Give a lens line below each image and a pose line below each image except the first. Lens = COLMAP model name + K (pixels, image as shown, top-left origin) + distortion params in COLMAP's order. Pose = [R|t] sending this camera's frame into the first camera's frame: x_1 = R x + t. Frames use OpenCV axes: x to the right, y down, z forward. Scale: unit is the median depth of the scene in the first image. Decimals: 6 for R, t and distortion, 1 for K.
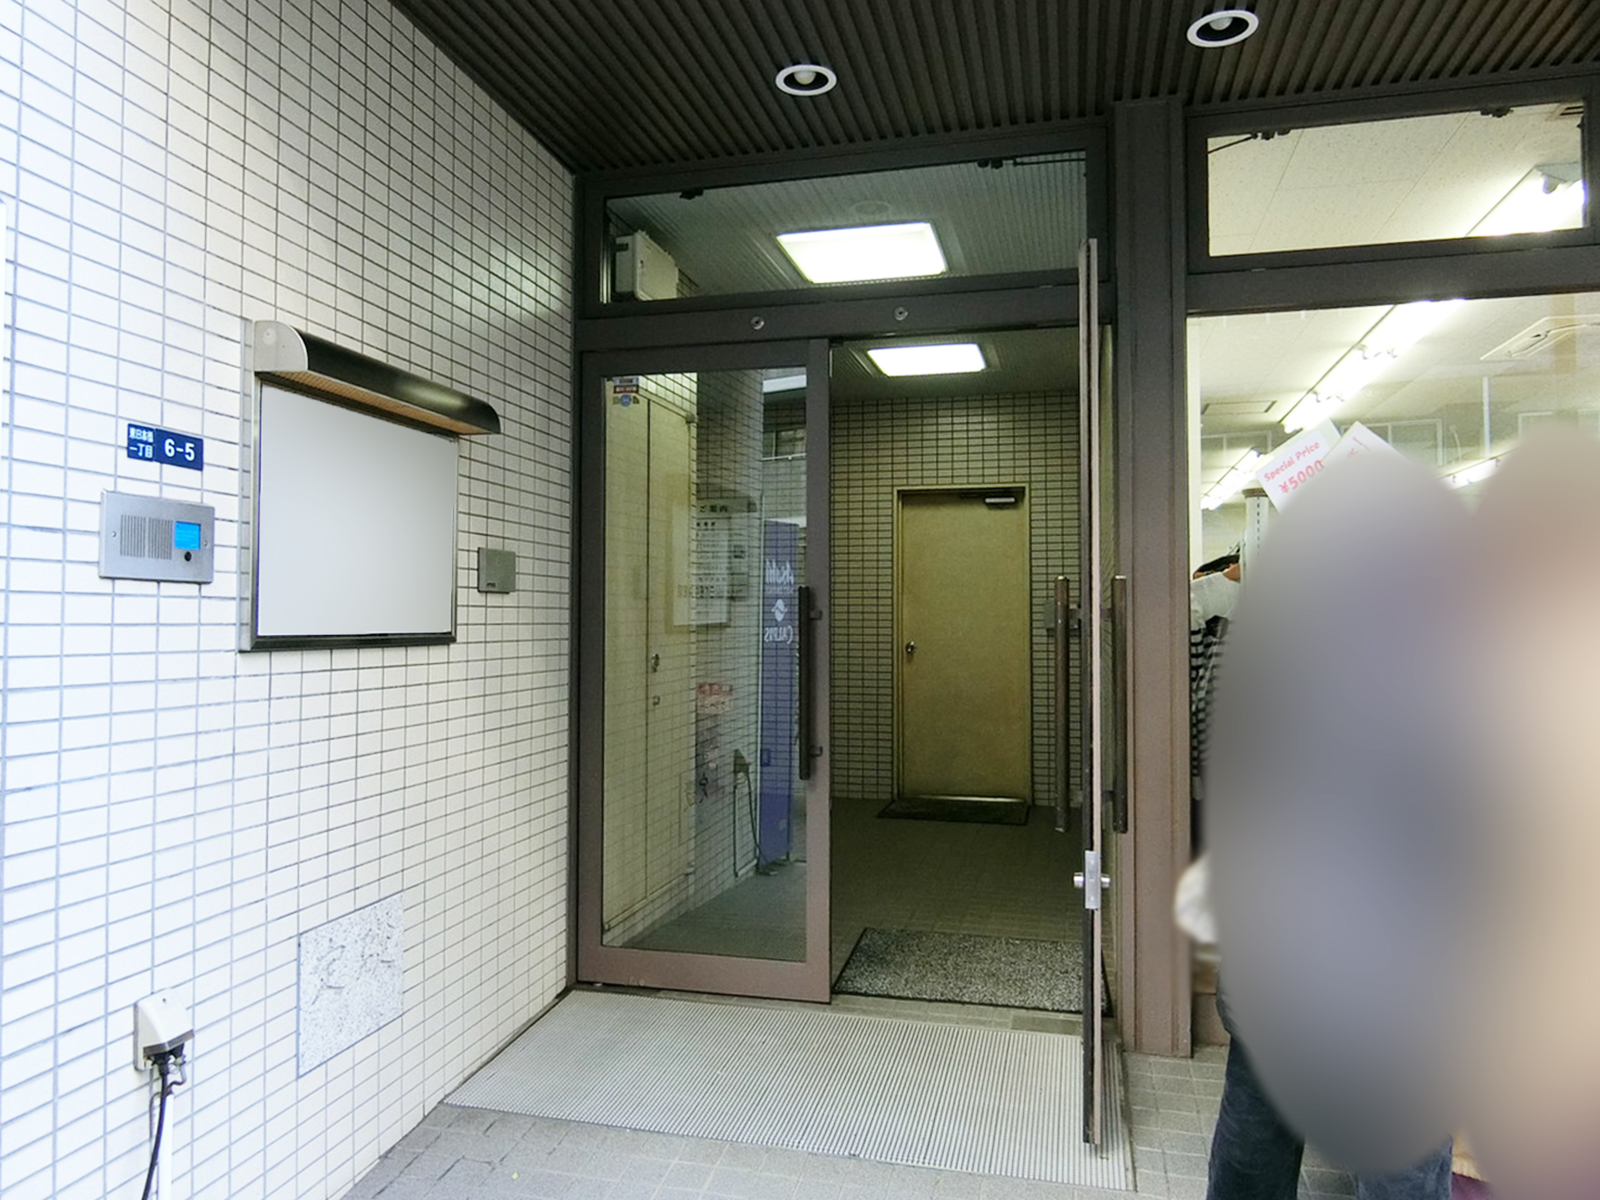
lens RADIAL K [[1157.8, 0, 792.9], [0, 1157.8, 589.9], [0, 0, 1]] dist [-0.002596, 0.002372]
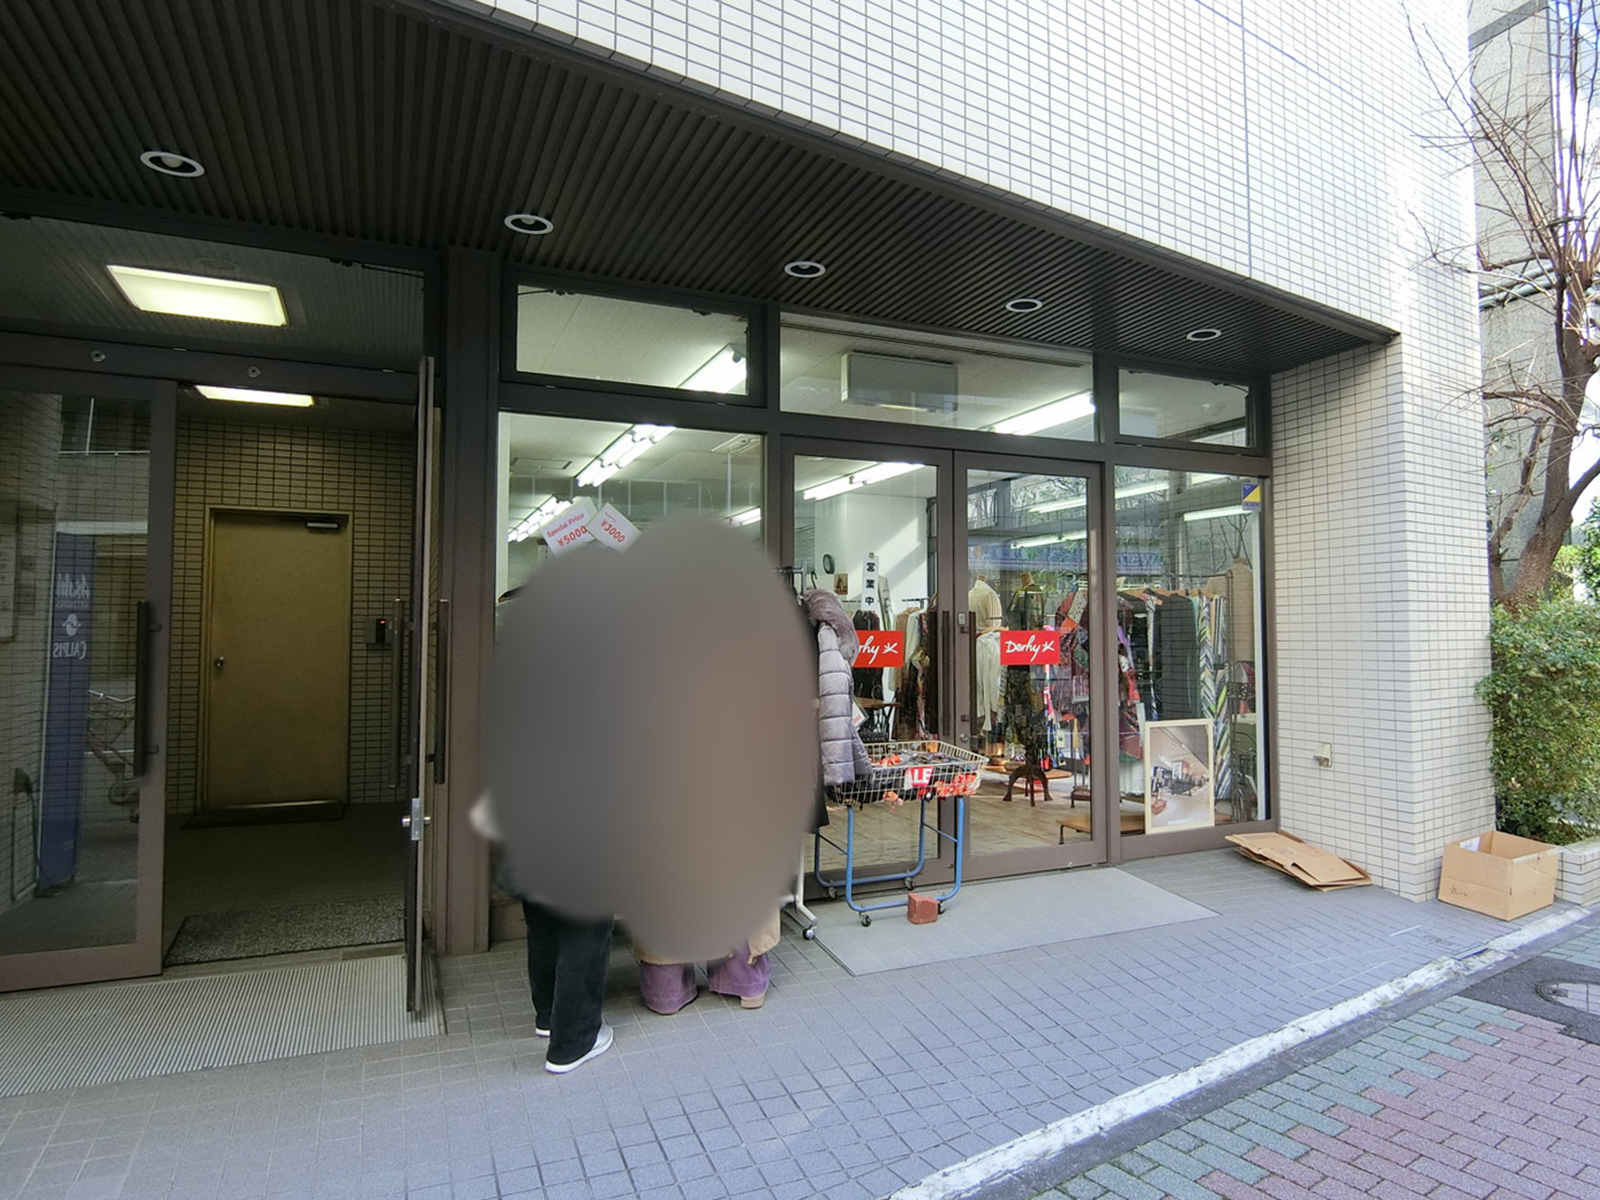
lens RADIAL K [[1006.8, 0, 919.2], [0, 1006.8, 591.4], [0, 0, 1]] dist [-0.029924, 0.000678]
pose [[0.746516, 0.028801, 0.664744, -0.063264], [-0.015540, 0.999545, -0.025855, 0.000189], [-0.665186, 0.008971, 0.746624, -0.196544]]
